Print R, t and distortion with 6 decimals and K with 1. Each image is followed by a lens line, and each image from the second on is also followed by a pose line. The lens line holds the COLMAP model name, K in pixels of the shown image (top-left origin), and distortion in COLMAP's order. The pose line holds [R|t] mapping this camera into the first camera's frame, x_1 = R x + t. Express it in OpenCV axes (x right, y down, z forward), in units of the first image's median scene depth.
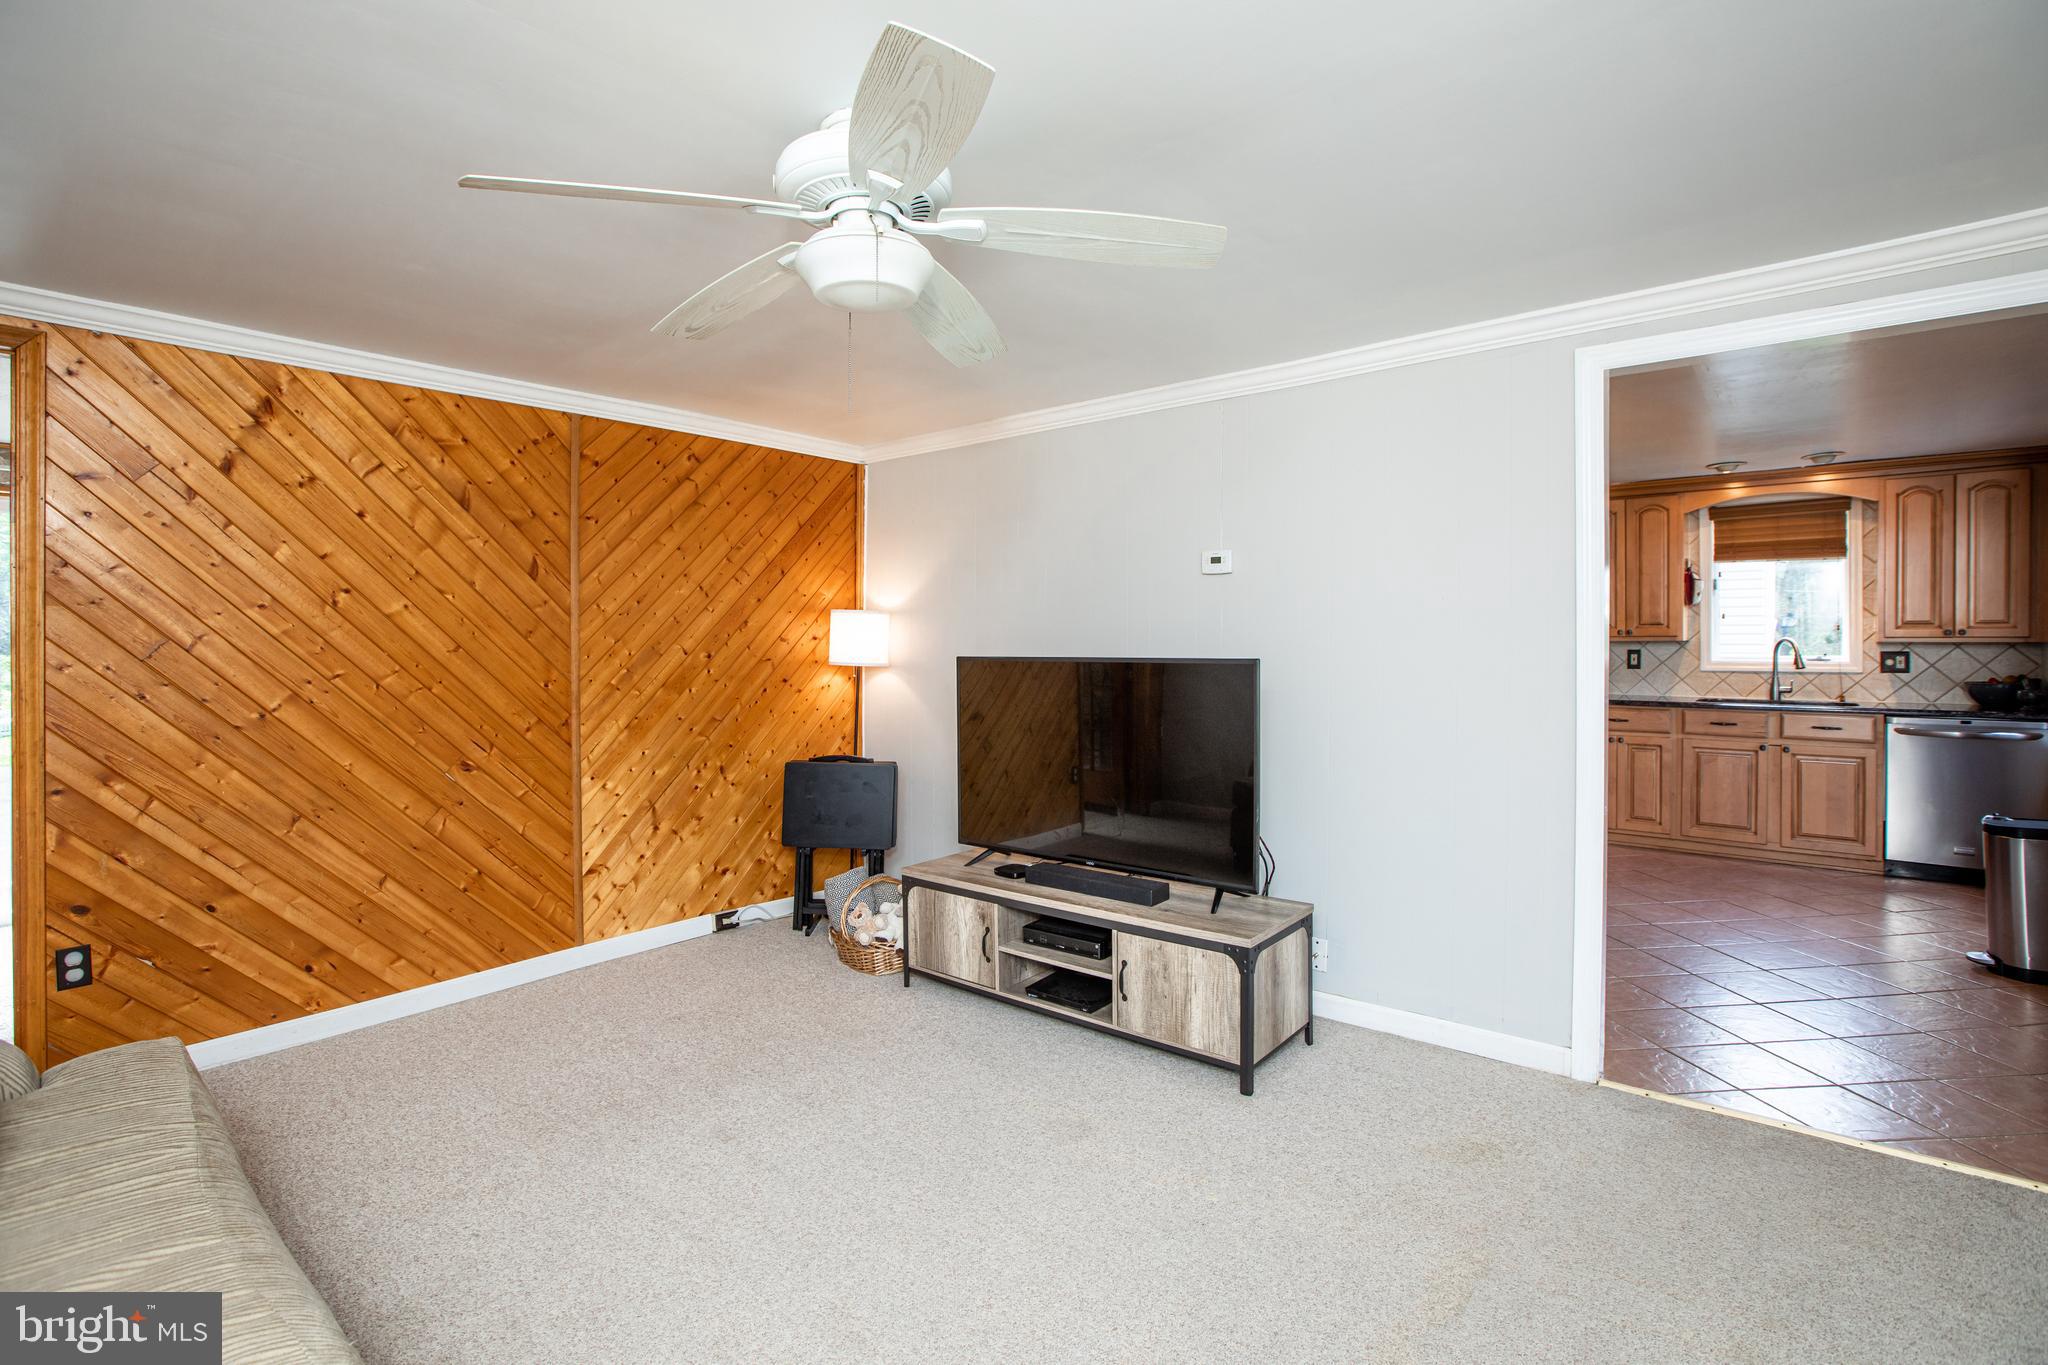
lens RADIAL K [[941.9, 0, 1020.2], [0, 941.9, 654.8], [0, 0, 1]] dist [-0.056754, 0.023865]
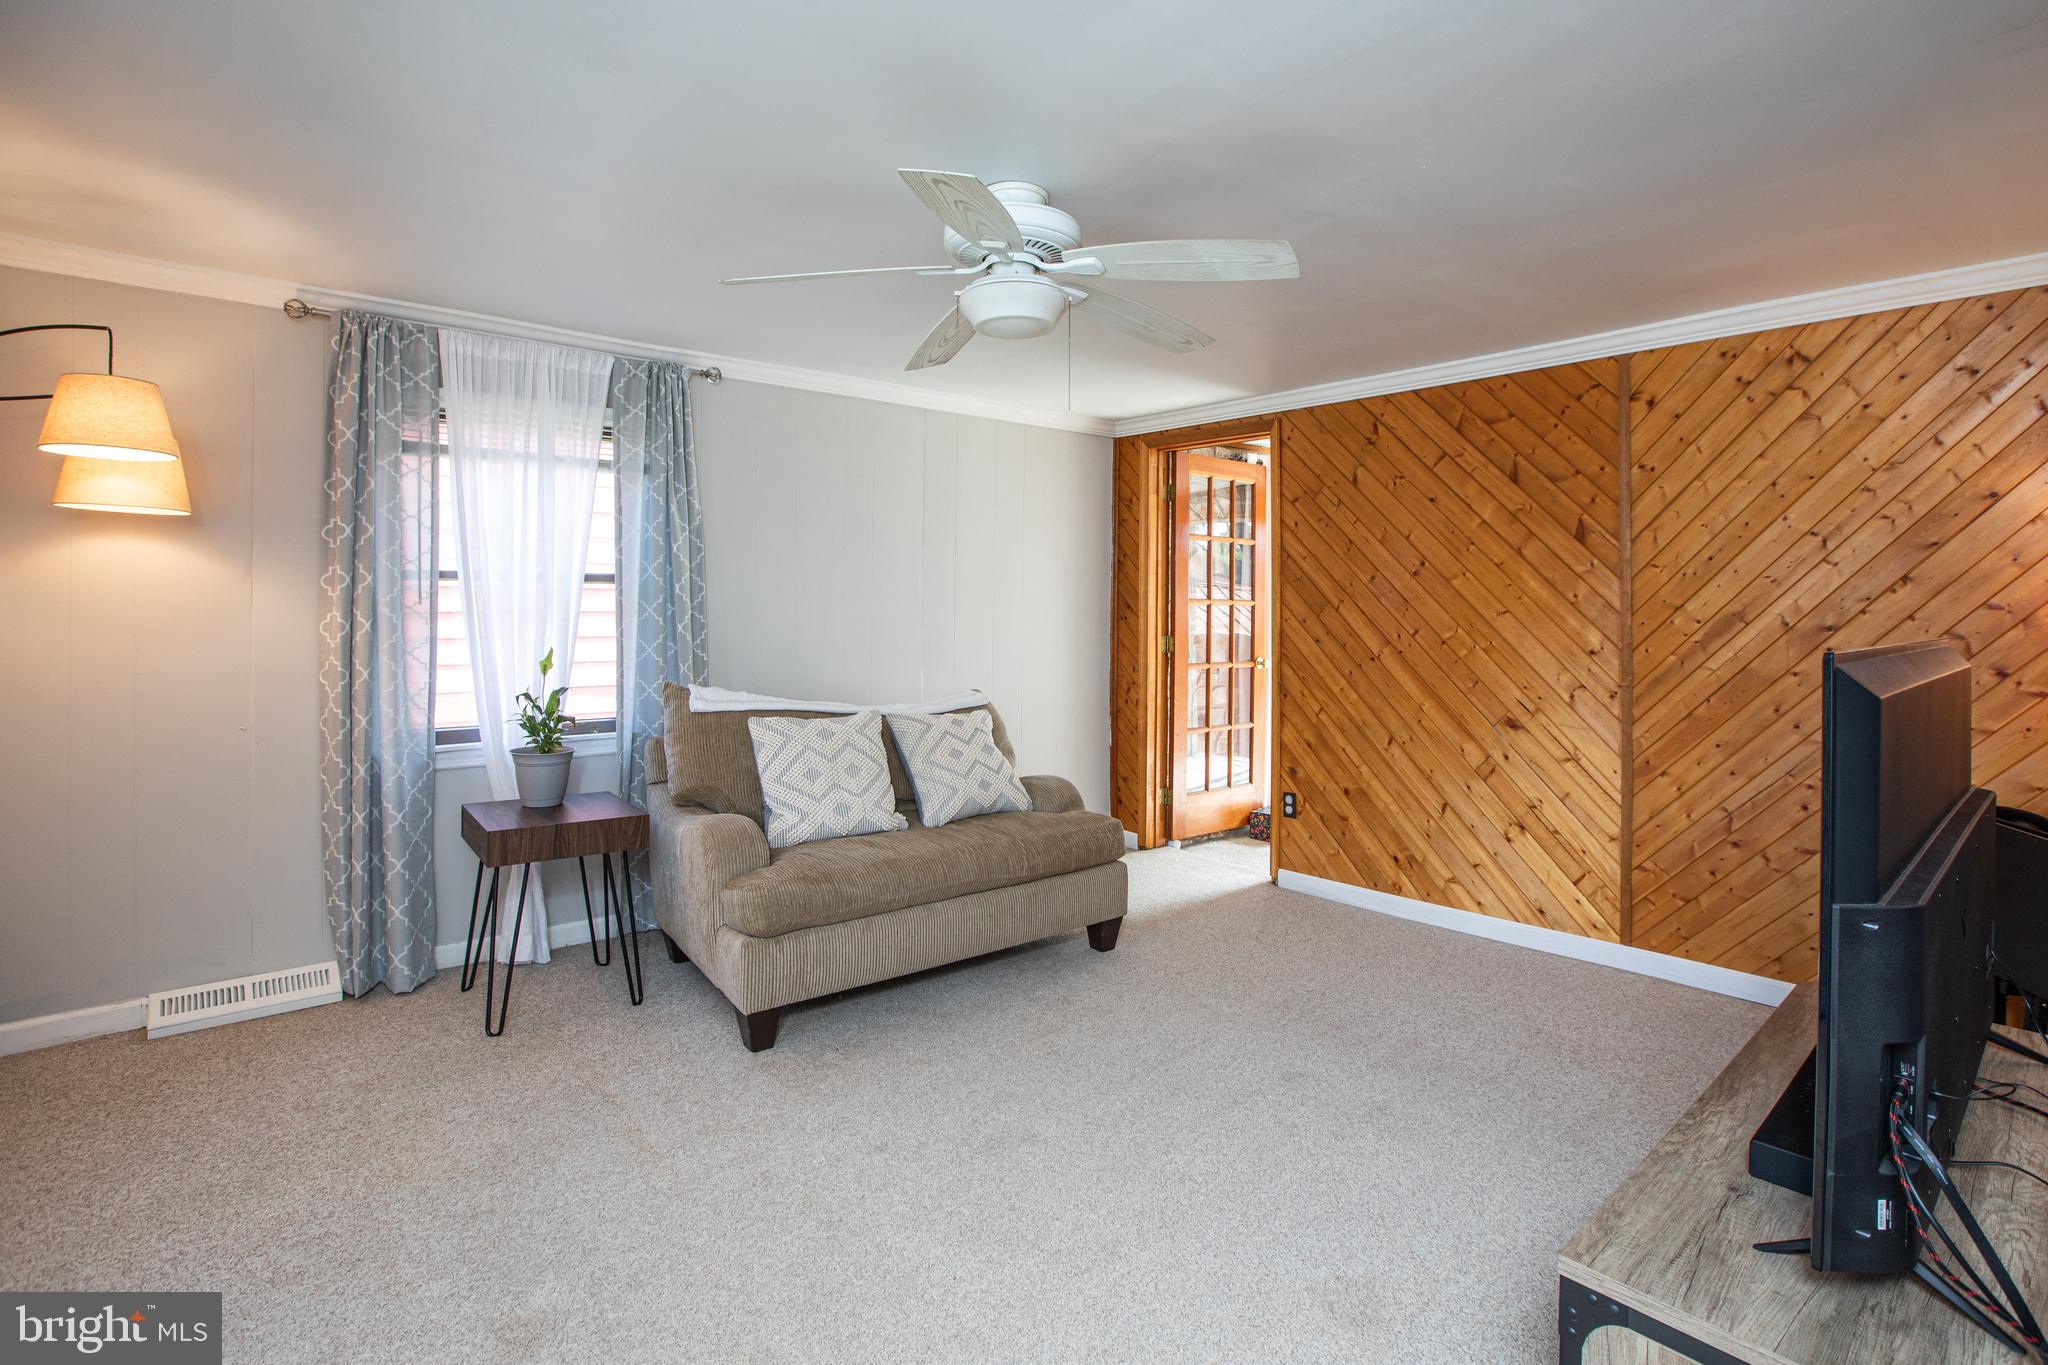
lens RADIAL K [[962.9, 0, 1029.0], [0, 962.9, 606.5], [0, 0, 1]] dist [-0.014994, 0.000163]
pose [[-0.135274, 0.005475, -0.990793, 0.691293], [-0.019805, 0.999770, 0.008229, -0.015370], [0.990610, 0.020736, -0.135134, 0.727926]]
